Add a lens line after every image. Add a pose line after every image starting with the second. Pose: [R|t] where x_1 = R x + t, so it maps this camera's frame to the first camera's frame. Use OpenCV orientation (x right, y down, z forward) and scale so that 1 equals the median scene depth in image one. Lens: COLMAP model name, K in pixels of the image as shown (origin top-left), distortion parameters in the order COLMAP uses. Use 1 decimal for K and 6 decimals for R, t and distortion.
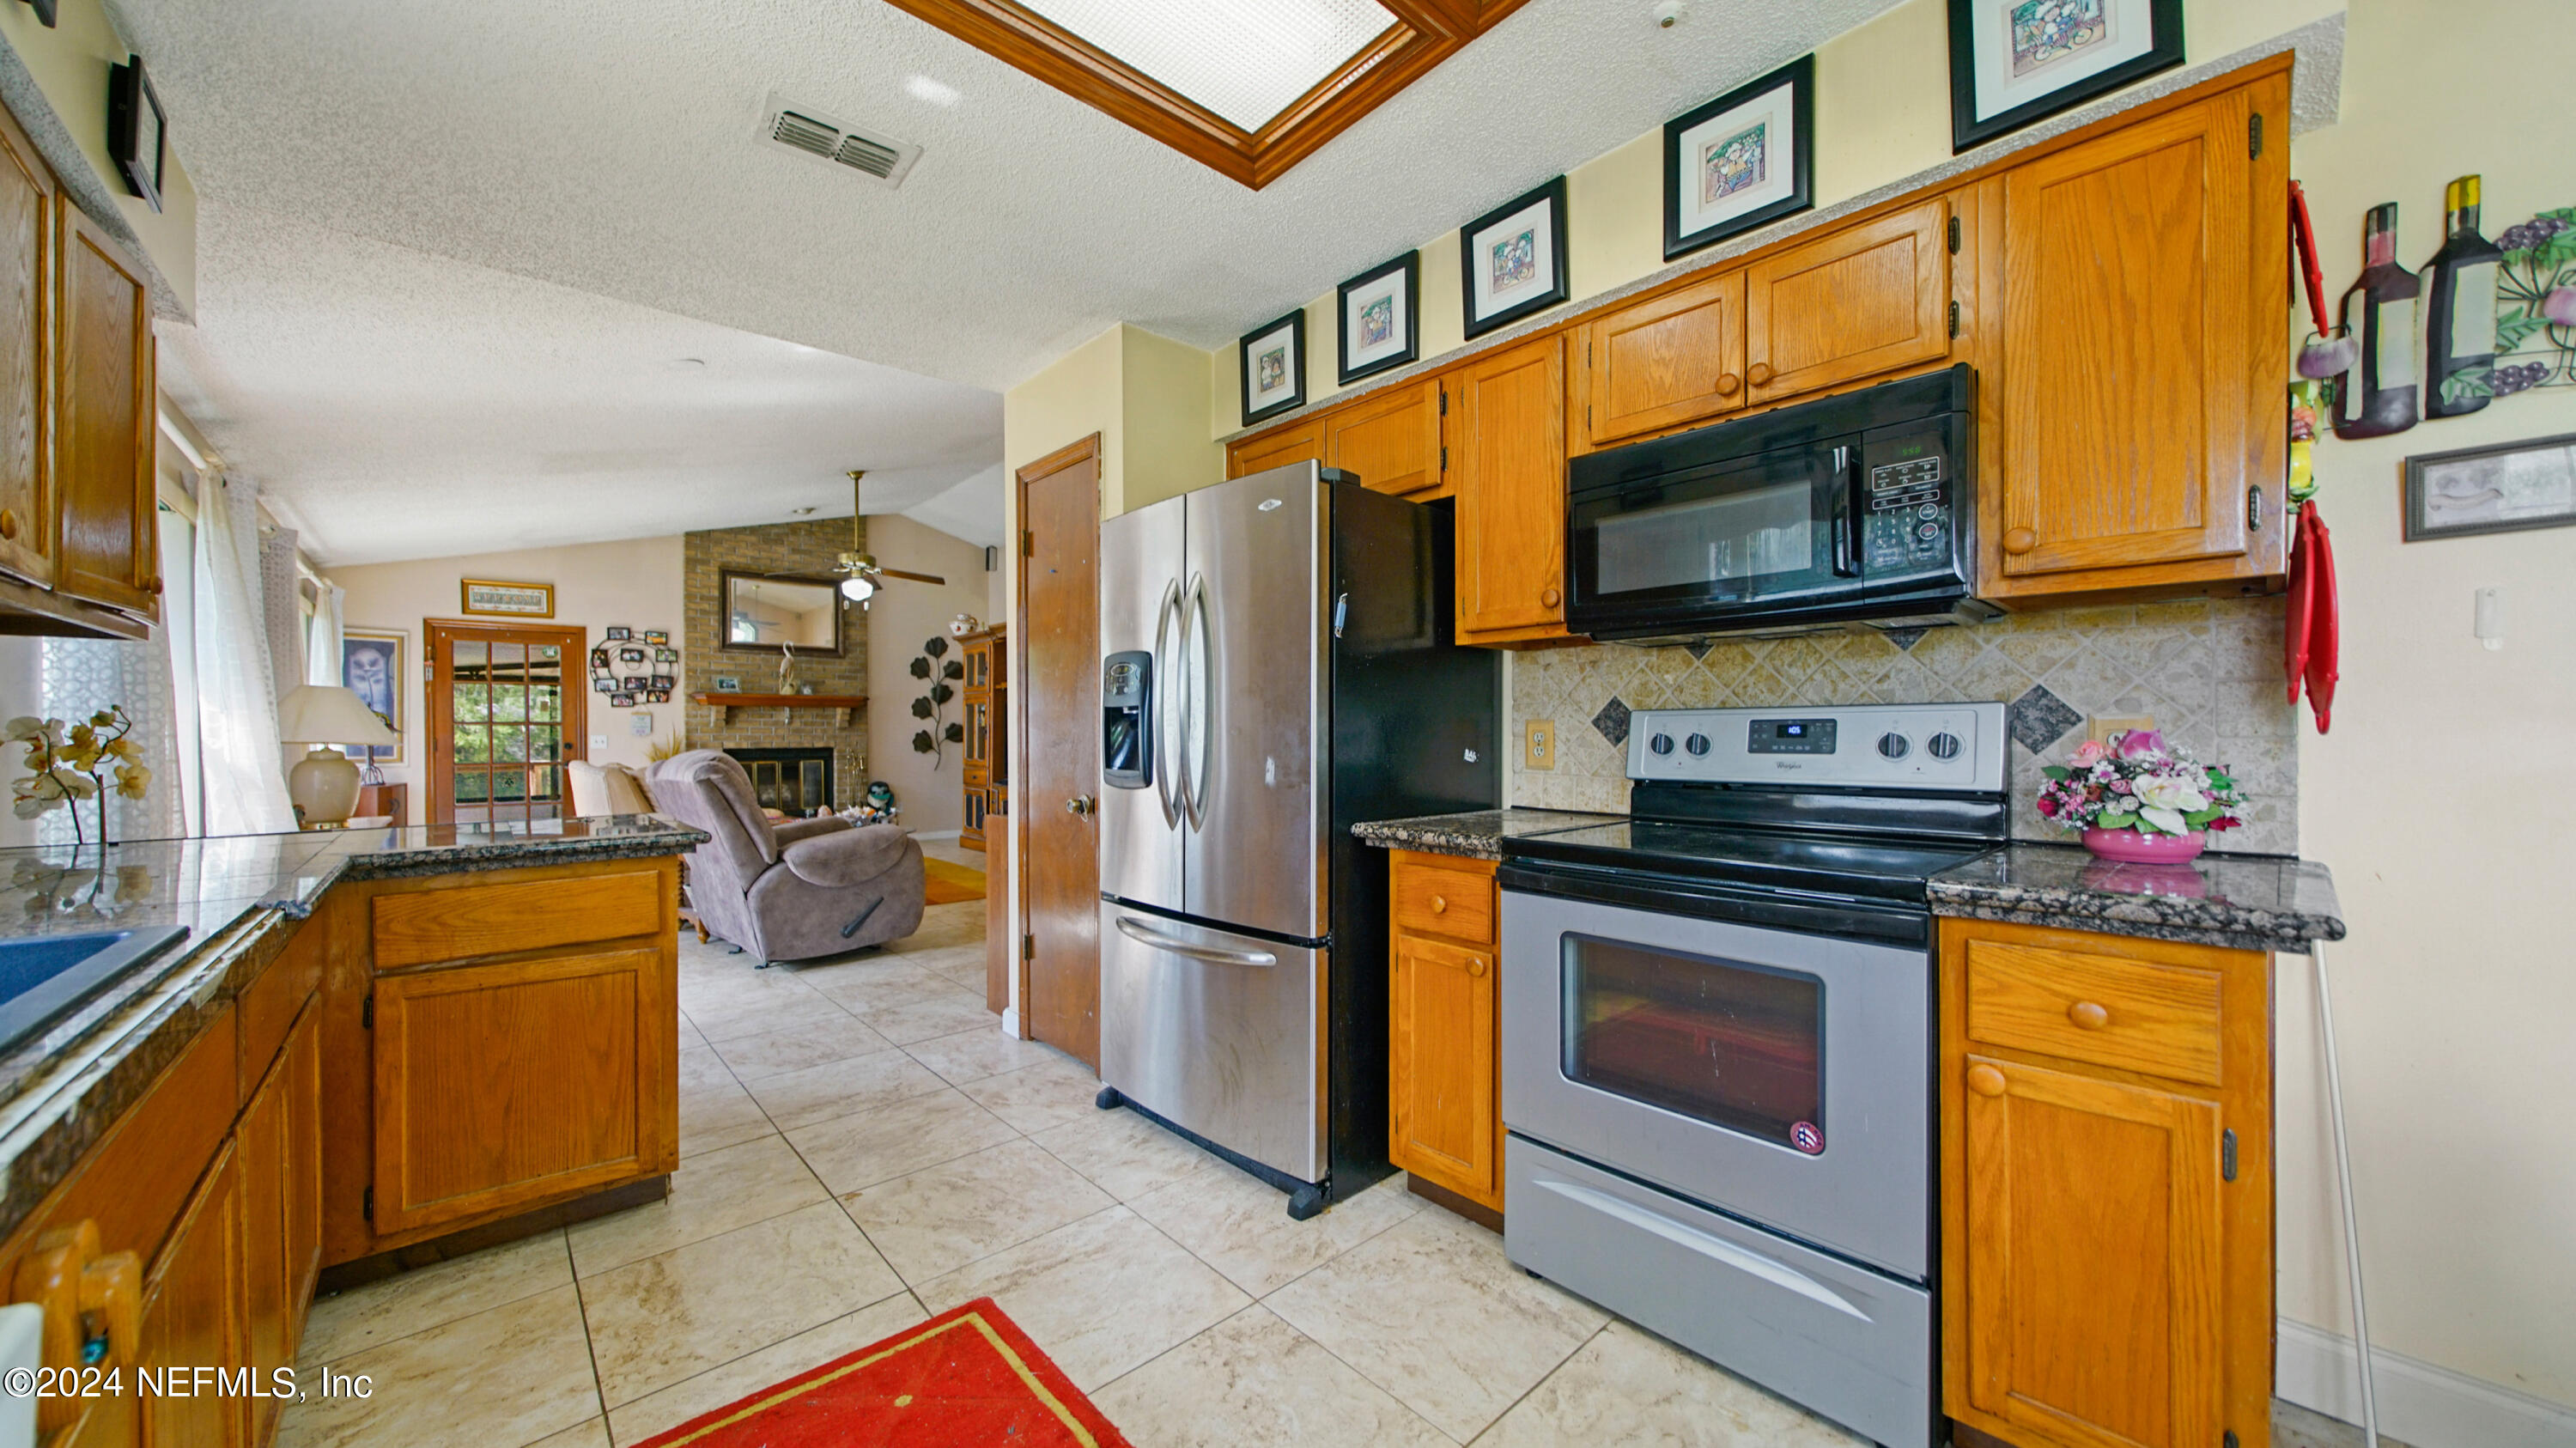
lens RADIAL K [[914.6, 0, 1286.5], [0, 914.6, 737.6], [0, 0, 1]] dist [-0.002671, -0.002423]
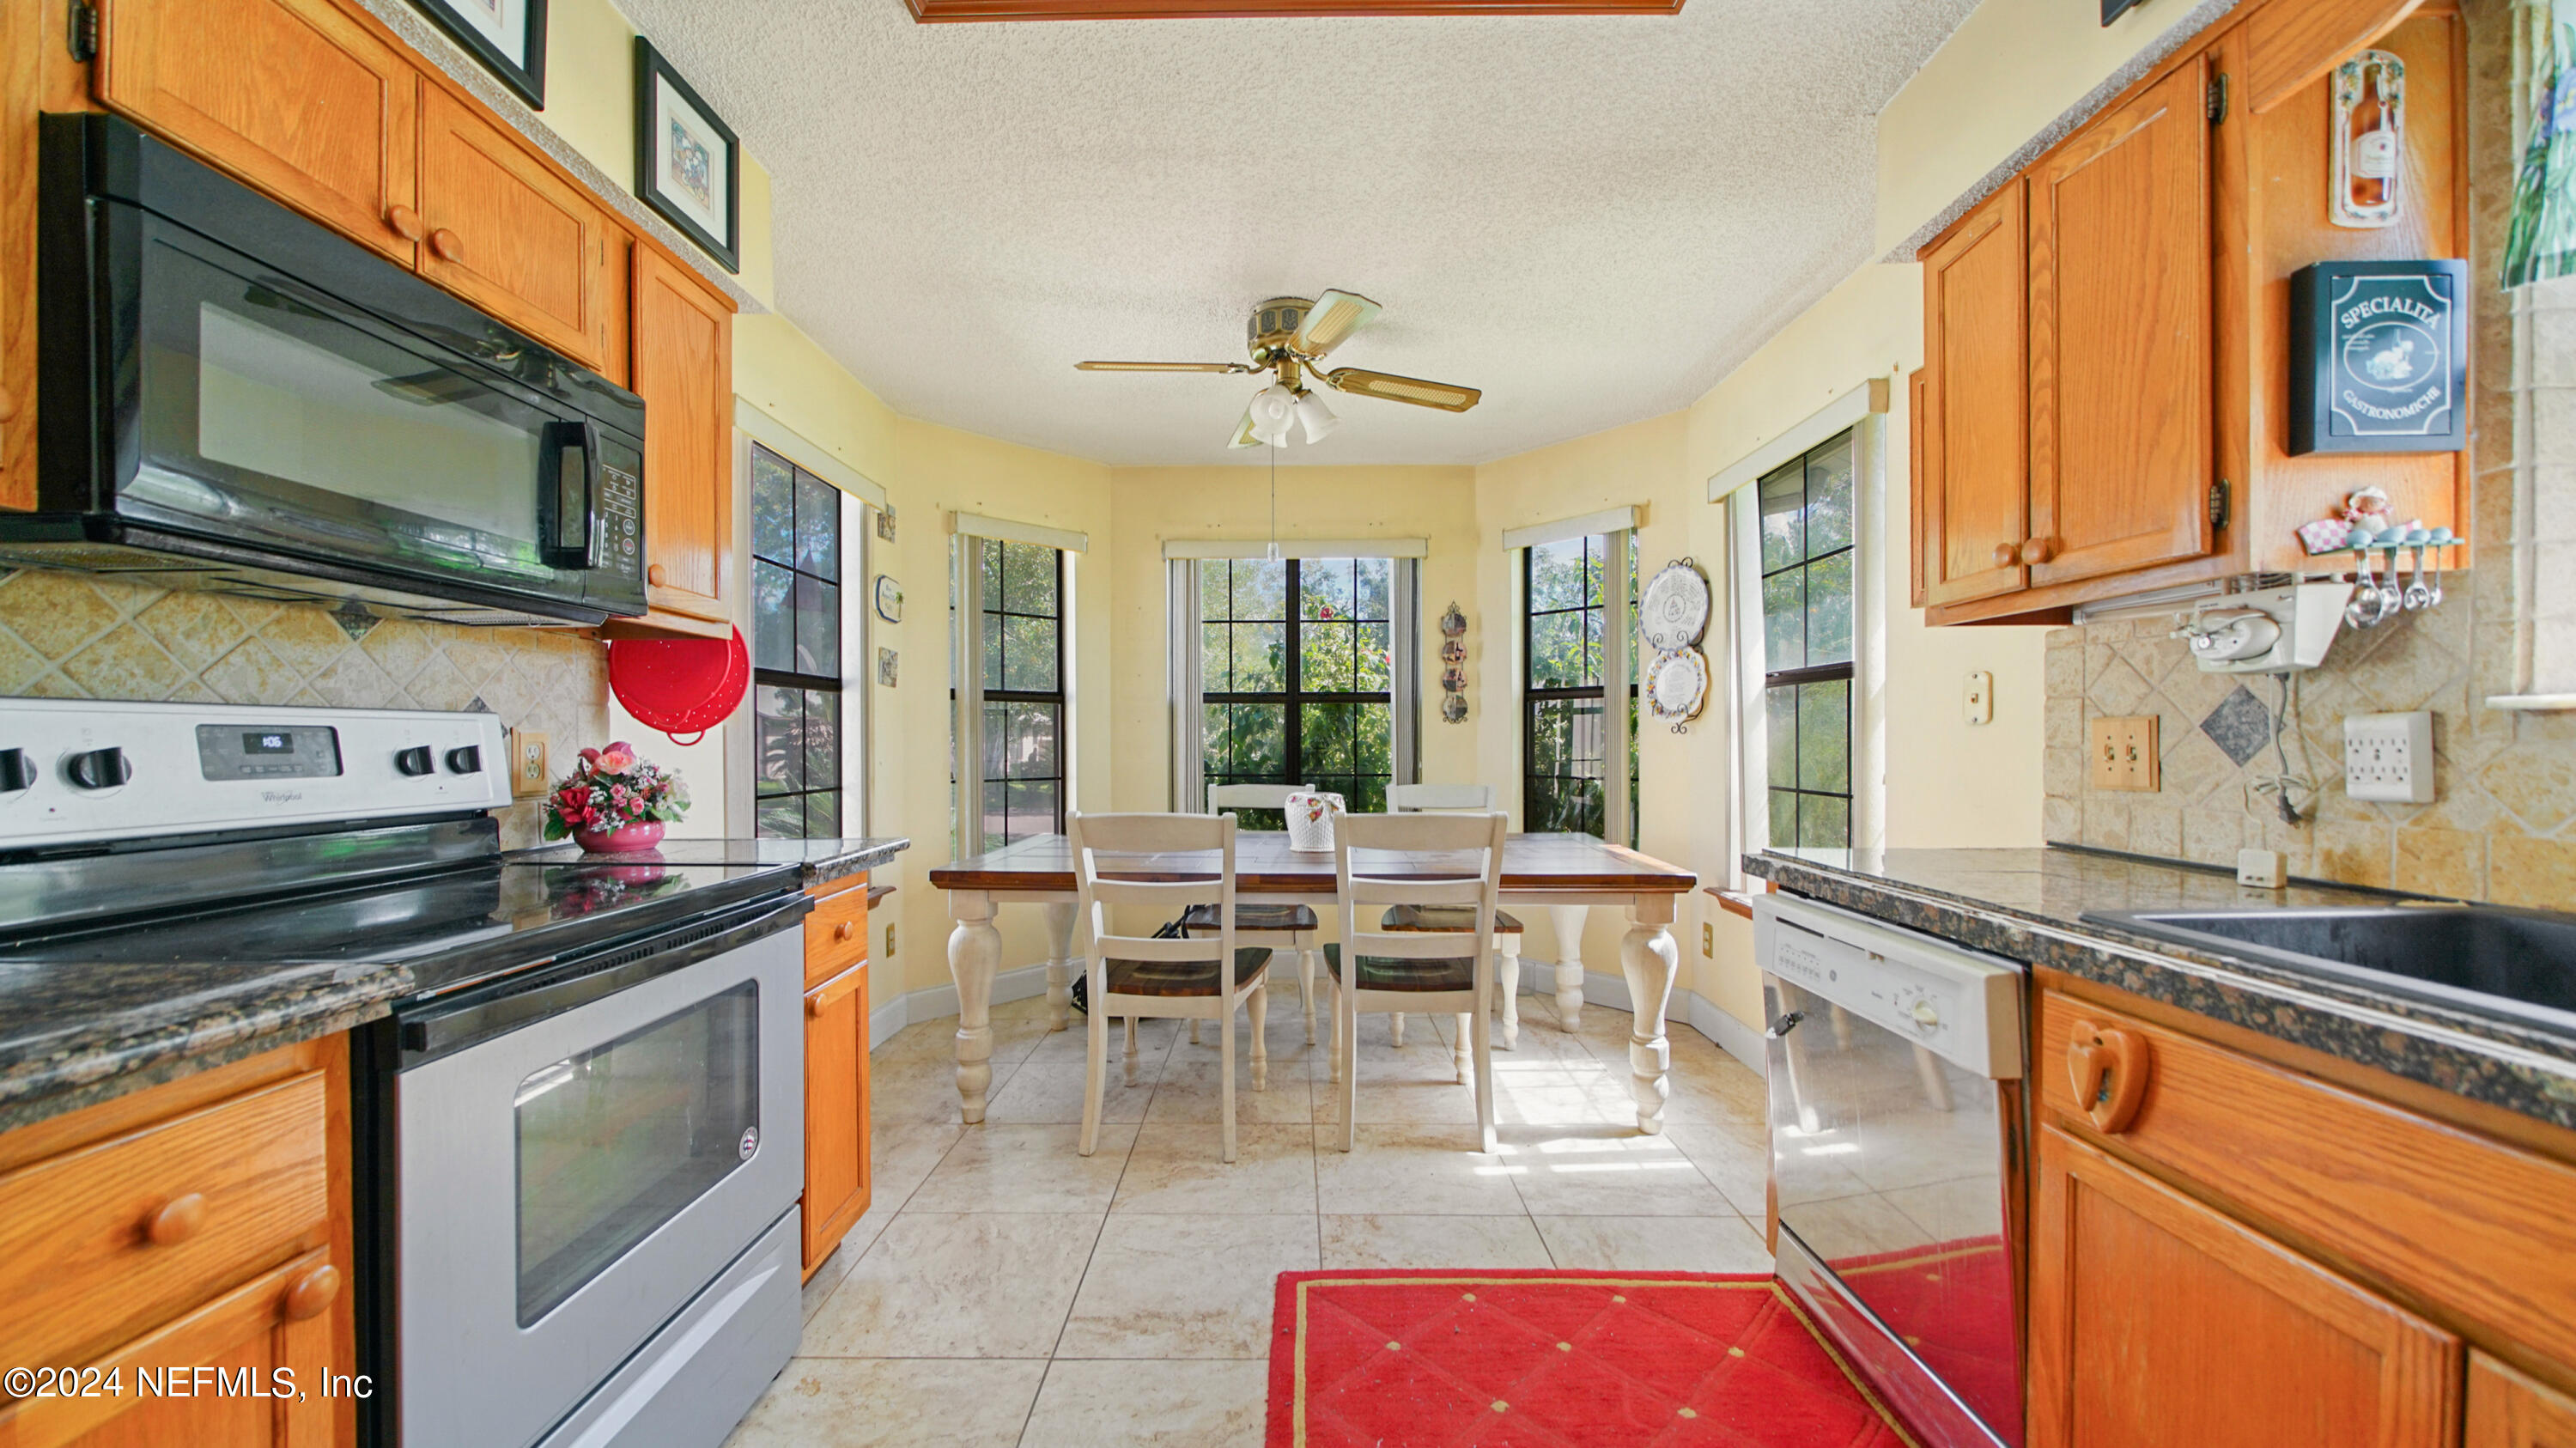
lens RADIAL K [[914.6, 0, 1293.8], [0, 914.6, 746.0], [0, 0, 1]] dist [-0.002671, -0.002423]
pose [[-0.738411, 0.000150, 0.674351, -0.117307], [0.005474, 0.999968, 0.005772, -0.001390], [-0.674329, 0.007953, -0.738388, 0.279233]]
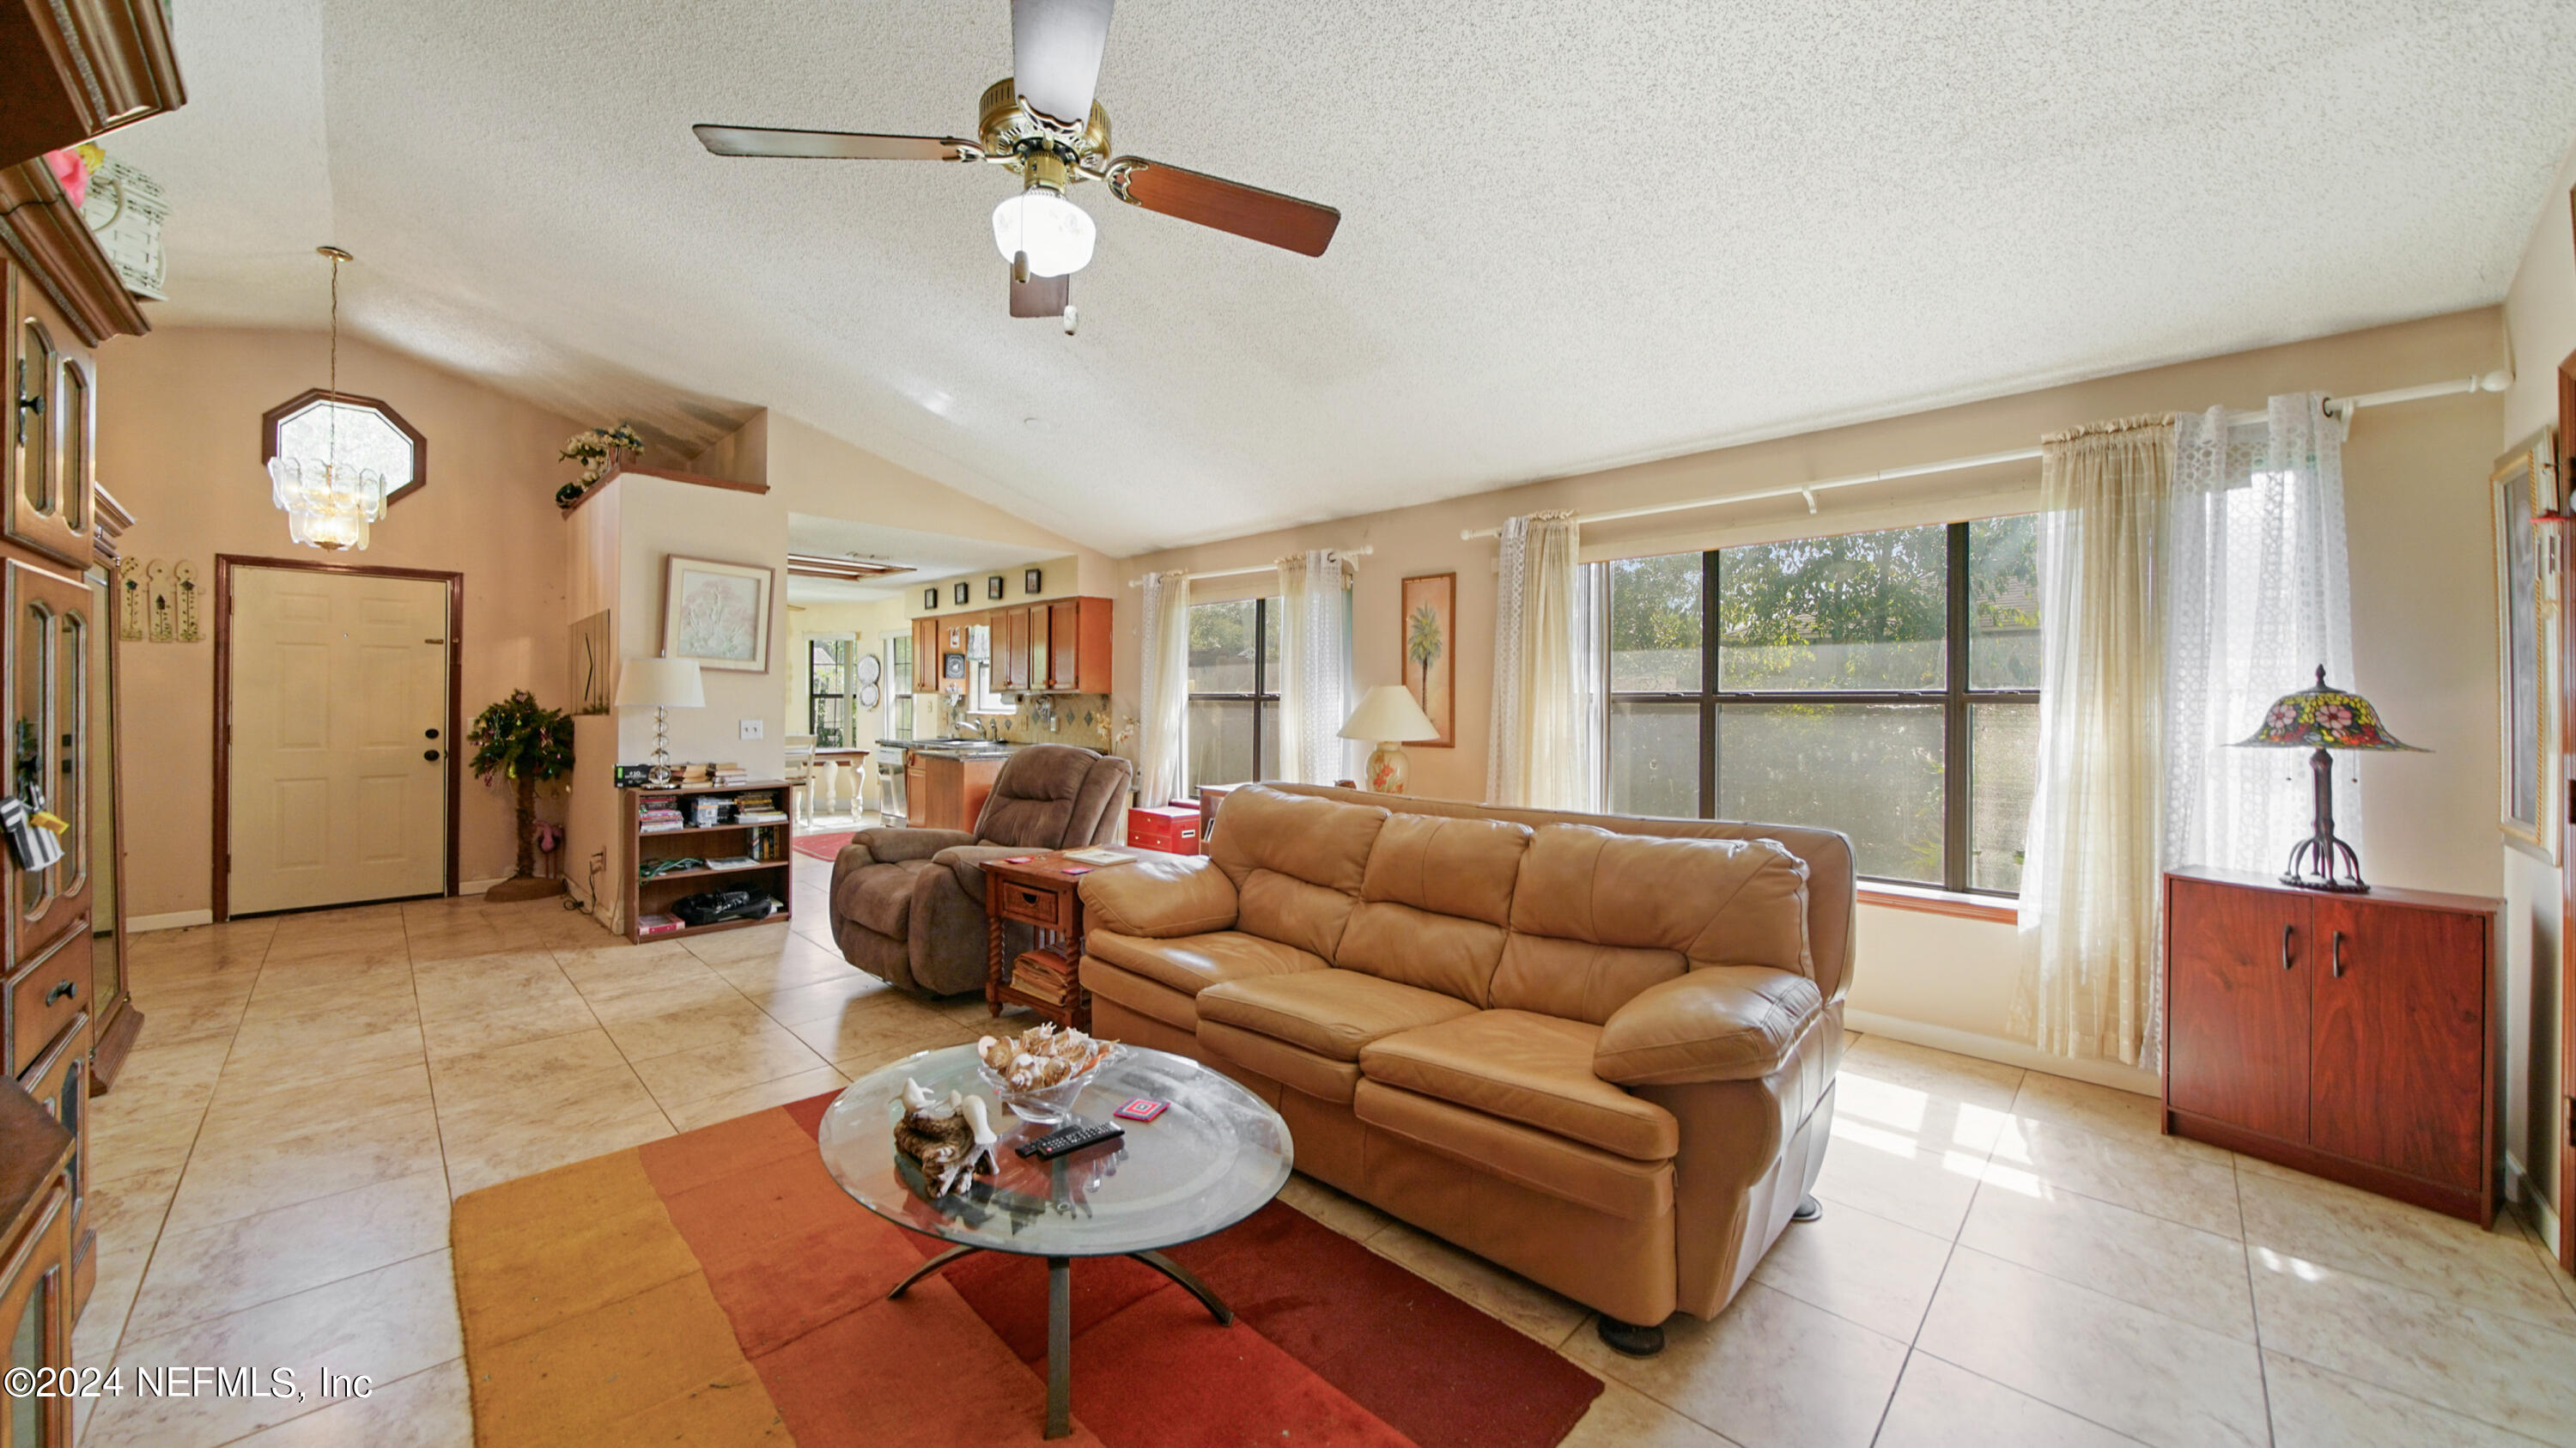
lens RADIAL K [[914.6, 0, 1329.5], [0, 914.6, 697.4], [0, 0, 1]] dist [-0.002671, -0.002423]
pose [[-0.995693, -0.001264, -0.092698, -0.546842], [-0.001162, 0.999999, -0.001150, -0.024309], [0.092699, -0.001037, -0.995694, 1.331118]]
